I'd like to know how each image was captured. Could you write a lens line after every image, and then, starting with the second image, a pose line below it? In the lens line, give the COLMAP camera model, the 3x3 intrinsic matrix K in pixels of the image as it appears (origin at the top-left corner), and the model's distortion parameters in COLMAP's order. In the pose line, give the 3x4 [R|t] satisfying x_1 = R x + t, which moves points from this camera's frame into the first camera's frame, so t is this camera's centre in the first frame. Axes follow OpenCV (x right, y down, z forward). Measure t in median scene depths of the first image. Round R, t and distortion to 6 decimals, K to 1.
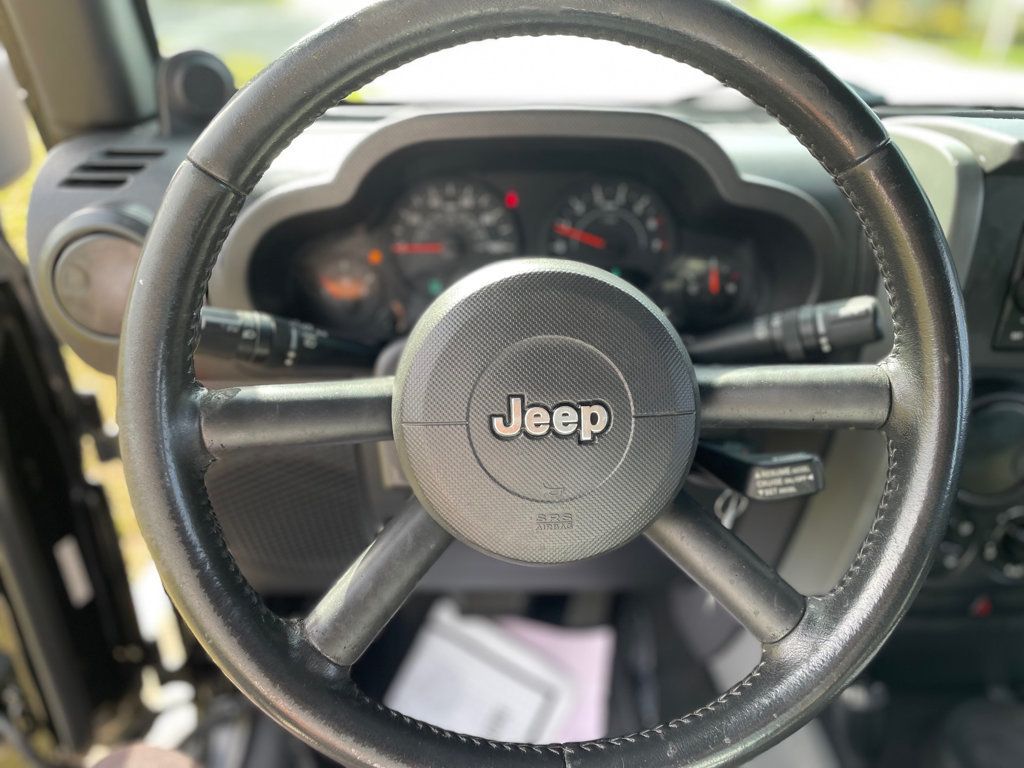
lens RADIAL K [[778.9, 0, 509.2], [0, 778.9, 387.1], [0, 0, 1]] dist [0.000089, -0.006844]
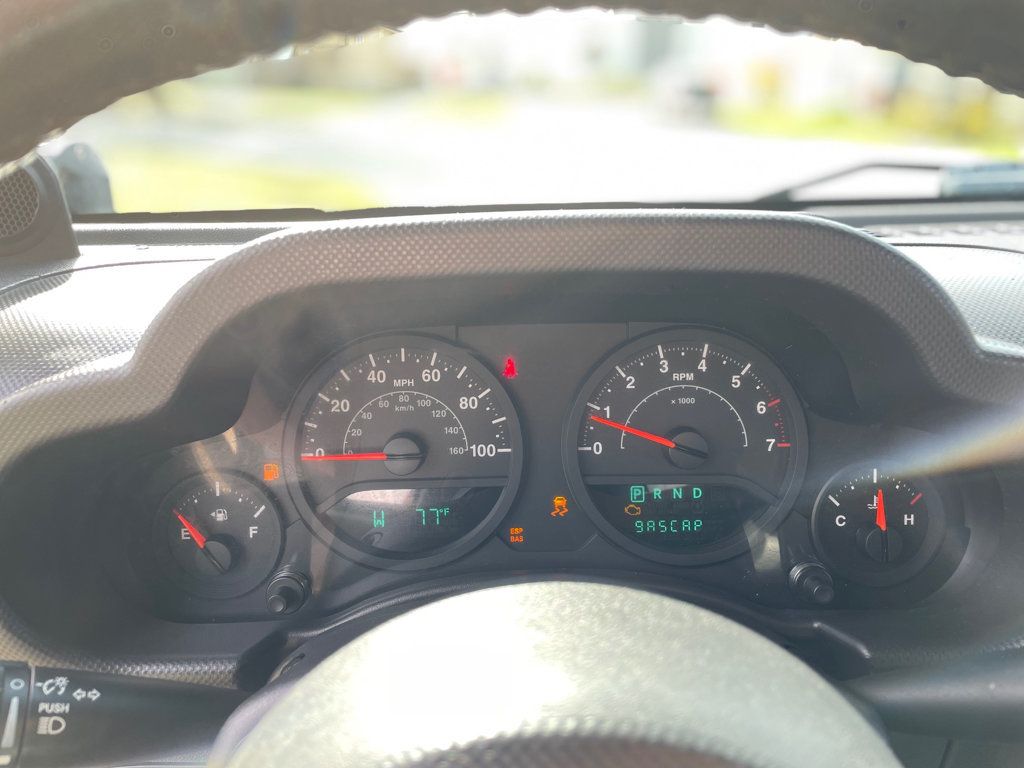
lens RADIAL K [[778.9, 0, 513.4], [0, 778.9, 384.6], [0, 0, 1]] dist [0.000089, -0.006844]
pose [[0.999291, -0.015324, -0.034387, 0.024842], [0.010807, 0.991728, -0.127899, -0.157145], [0.036063, 0.127436, 0.991191, 0.438653]]
